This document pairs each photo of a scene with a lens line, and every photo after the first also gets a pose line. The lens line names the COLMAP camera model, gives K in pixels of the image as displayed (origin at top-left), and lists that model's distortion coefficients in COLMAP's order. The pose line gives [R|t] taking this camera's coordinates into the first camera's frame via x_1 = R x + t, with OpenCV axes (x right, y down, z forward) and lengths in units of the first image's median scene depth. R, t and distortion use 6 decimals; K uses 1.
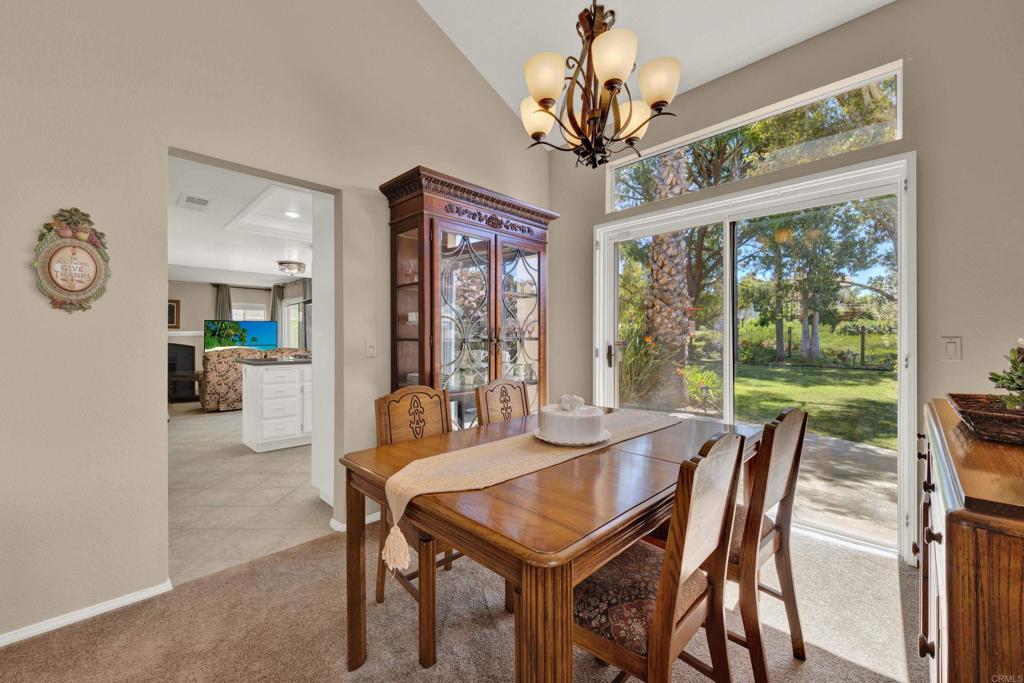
lens RADIAL K [[404.8, 0, 508.0], [0, 404.8, 336.6], [0, 0, 1]] dist [-0.001732, -0.002205]
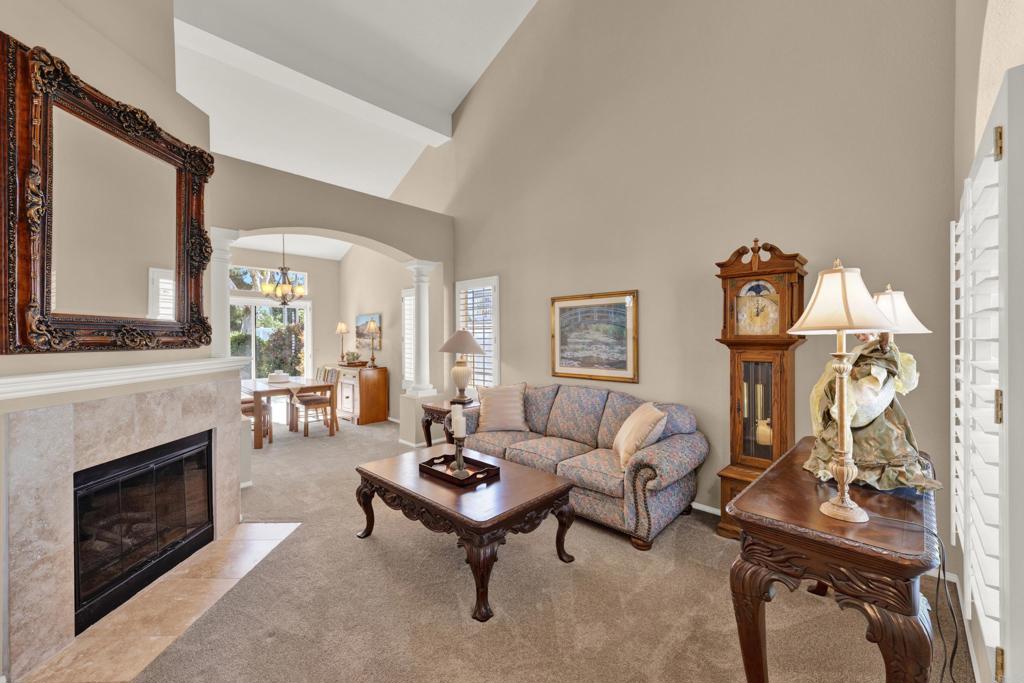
lens RADIAL K [[404.8, 0, 505.7], [0, 404.8, 339.4], [0, 0, 1]] dist [-0.001732, -0.002205]
pose [[-0.003275, -0.007599, 0.999966, -1.689059], [-0.004127, 0.999963, 0.007586, -0.078541], [-0.999986, -0.004102, -0.003307, -0.489125]]
